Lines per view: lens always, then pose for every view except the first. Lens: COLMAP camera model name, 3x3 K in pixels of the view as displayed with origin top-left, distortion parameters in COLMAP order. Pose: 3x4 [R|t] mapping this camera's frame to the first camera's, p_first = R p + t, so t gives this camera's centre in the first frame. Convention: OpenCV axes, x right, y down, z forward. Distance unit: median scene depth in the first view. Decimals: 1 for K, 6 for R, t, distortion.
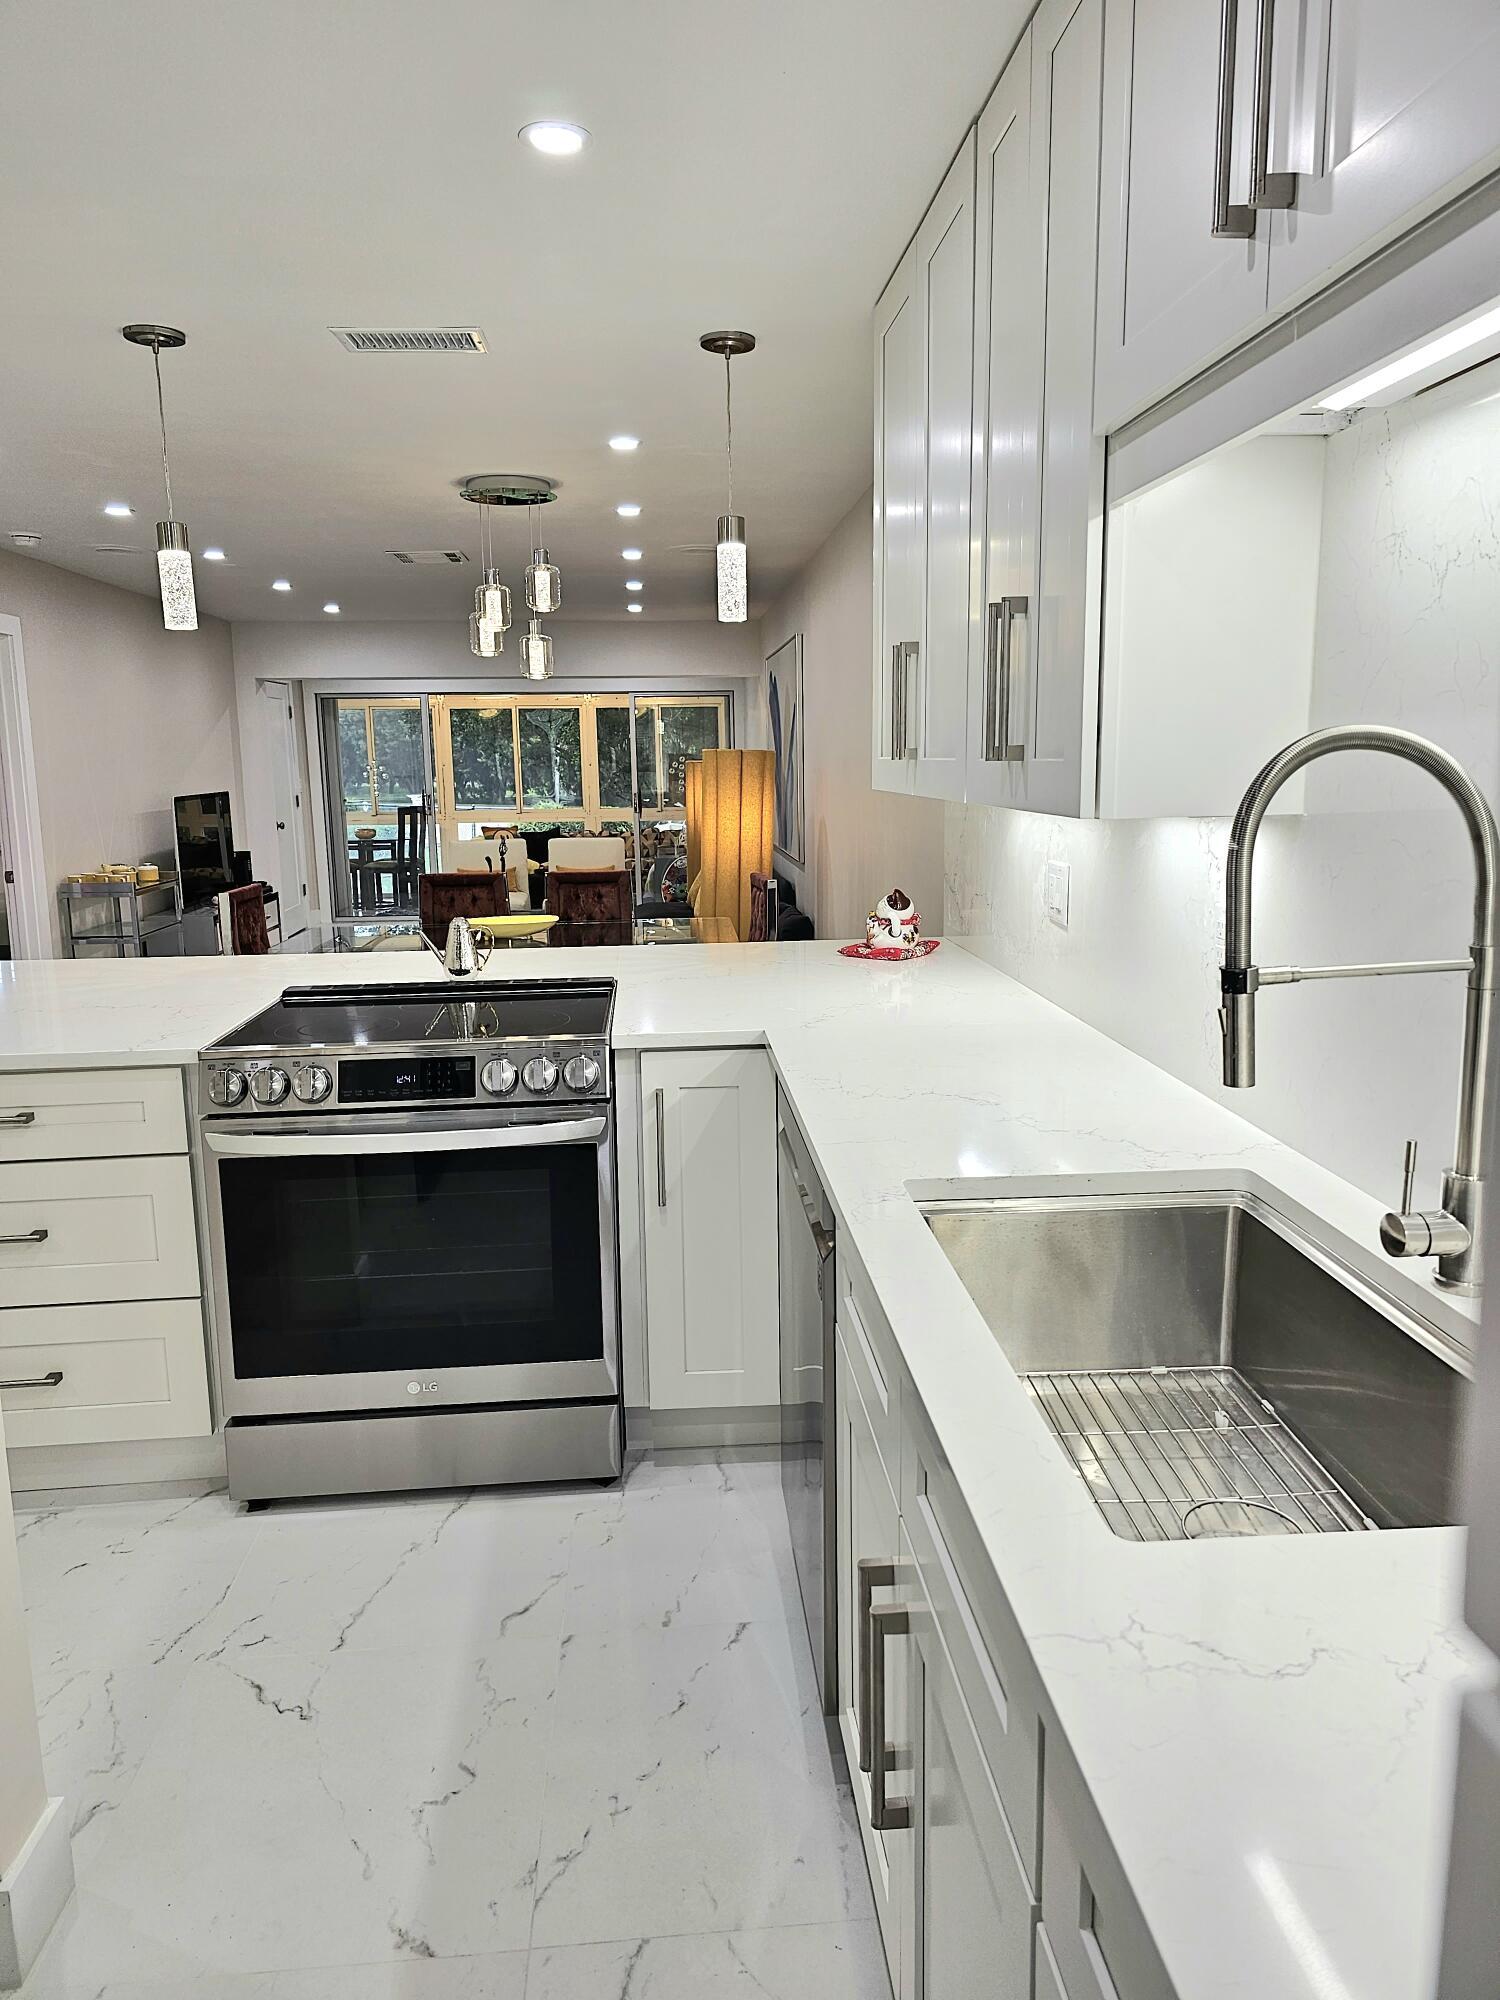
lens RADIAL K [[1359.7, 0, 758.6], [0, 1359.7, 984.7], [0, 0, 1]] dist [0.057892, -0.050079]
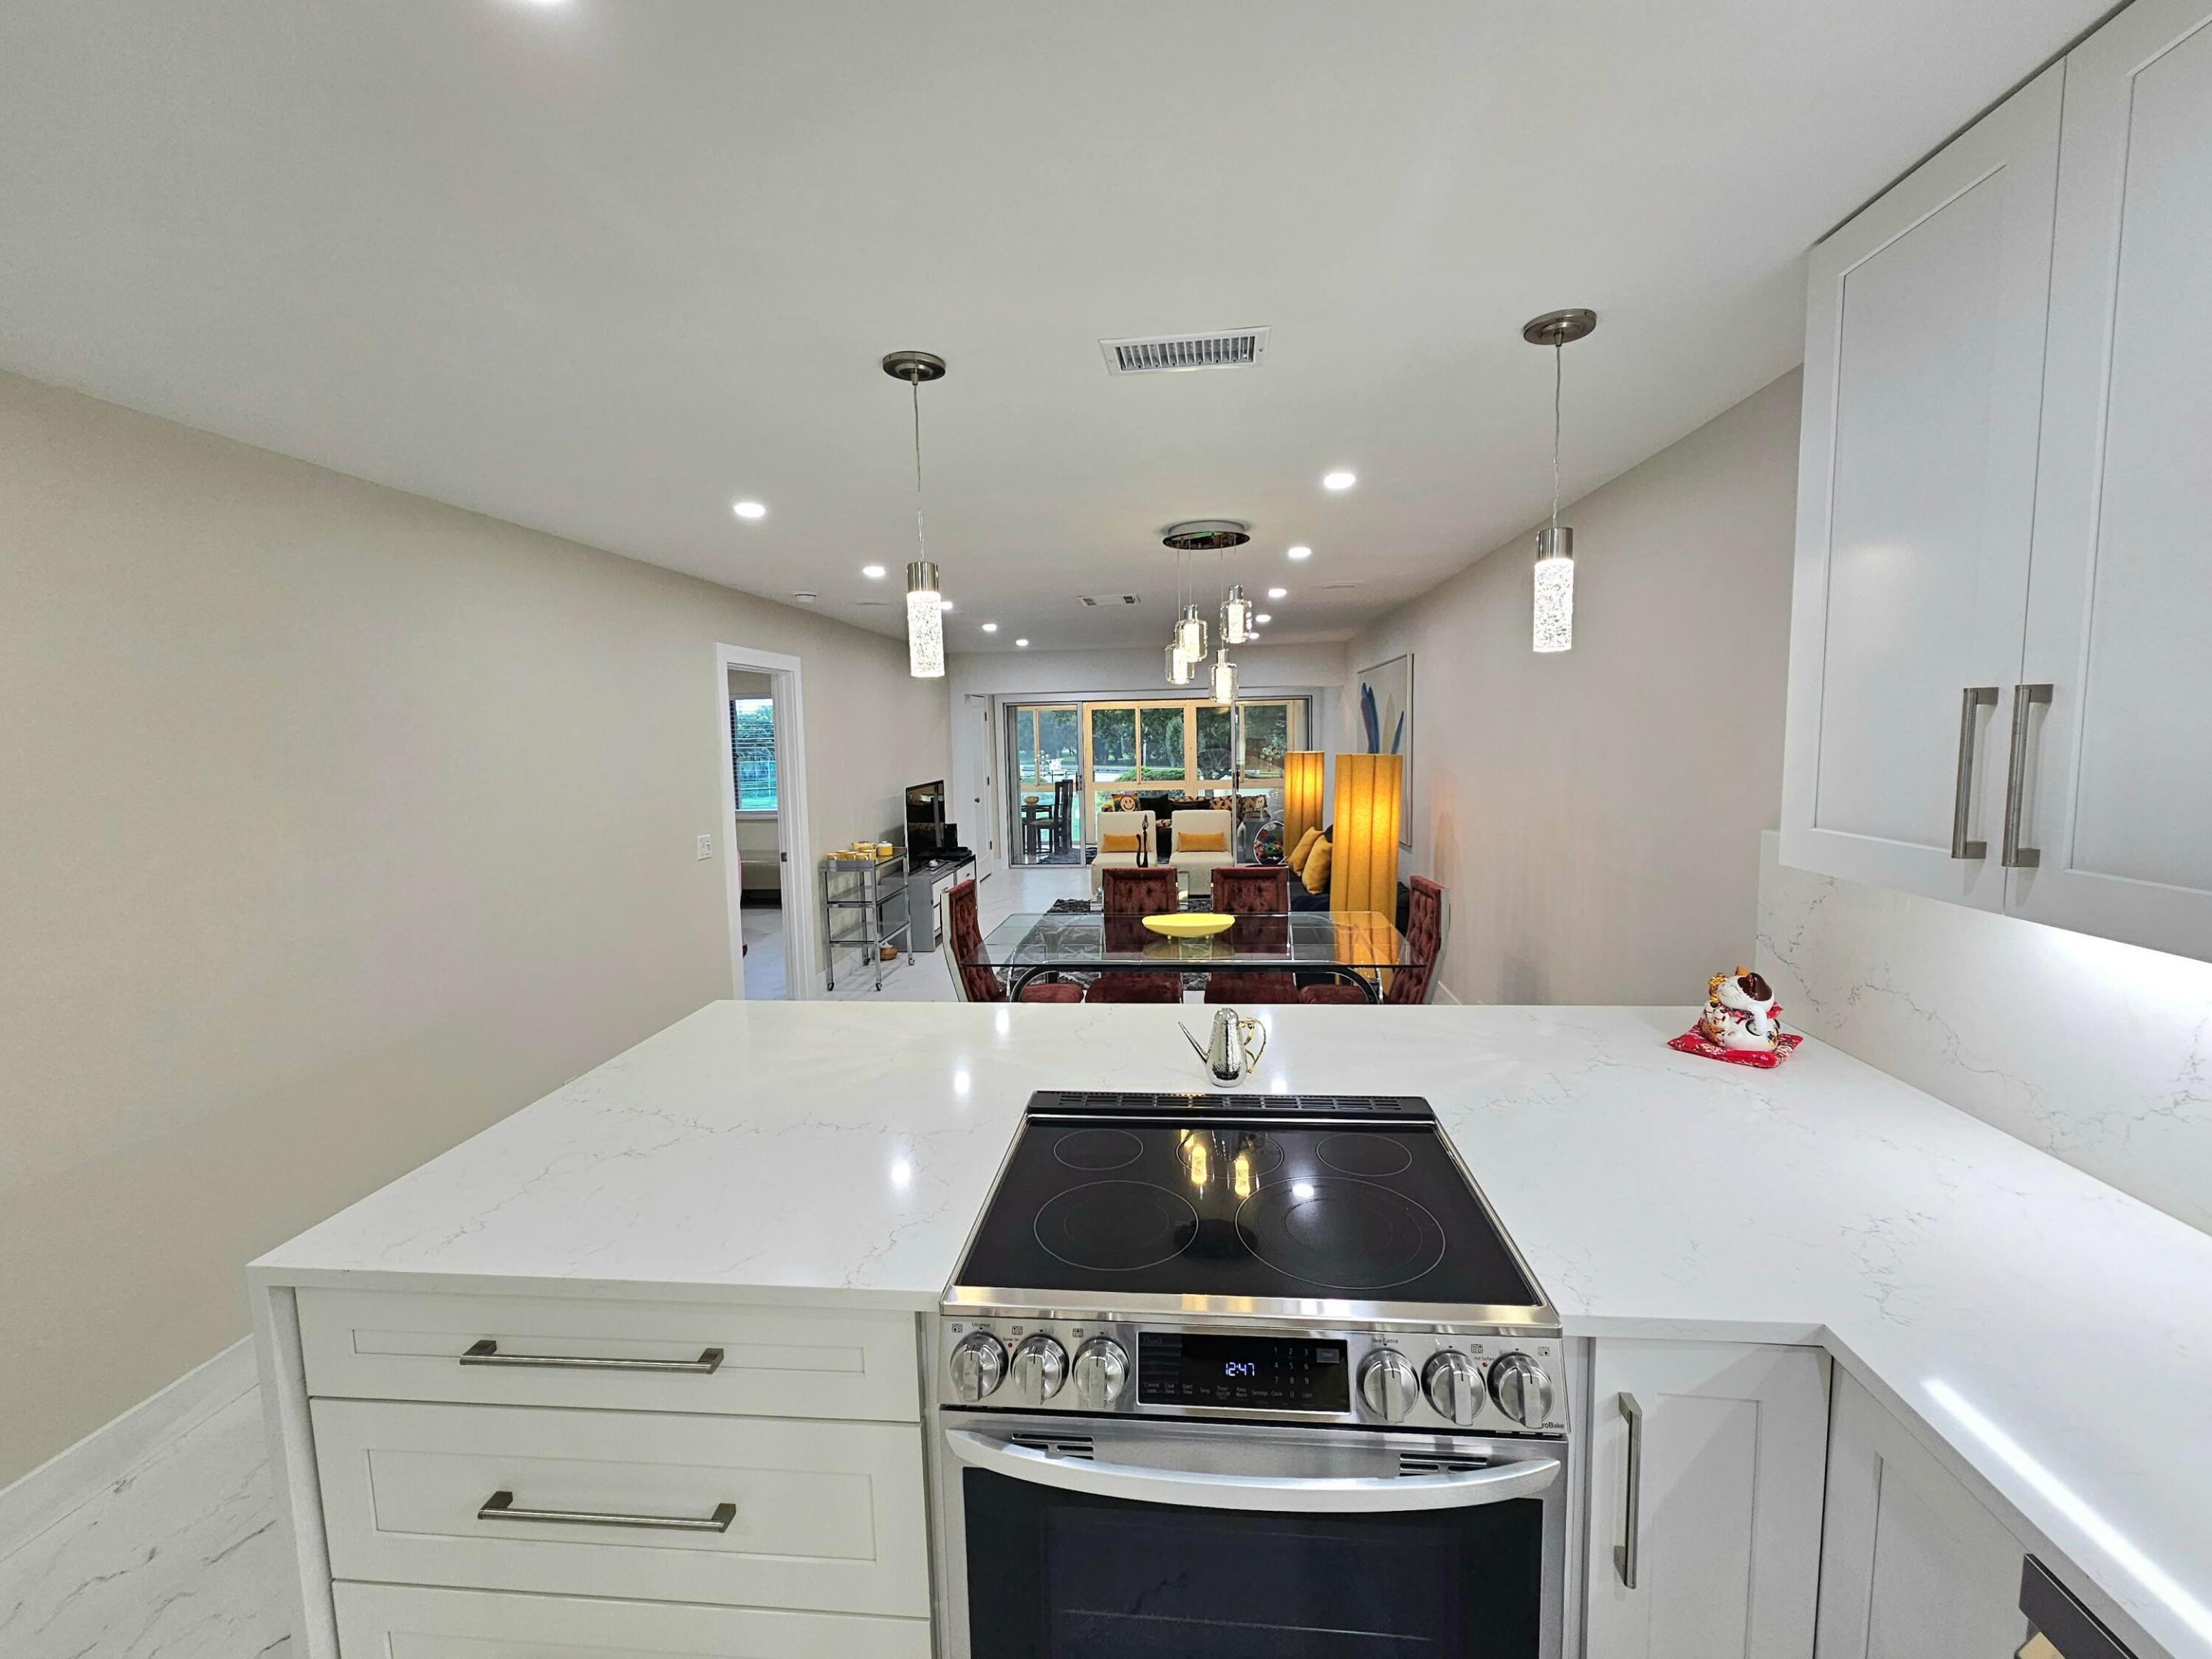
lens RADIAL K [[901.8, 0, 1111.2], [0, 901.8, 824.6], [0, 0, 1]] dist [-0.002231, 0.000129]
pose [[0.985180, 0.010960, -0.171173, -0.130709], [-0.021472, 0.997987, -0.059682, -0.084421], [0.170174, 0.062472, 0.983432, 0.291645]]
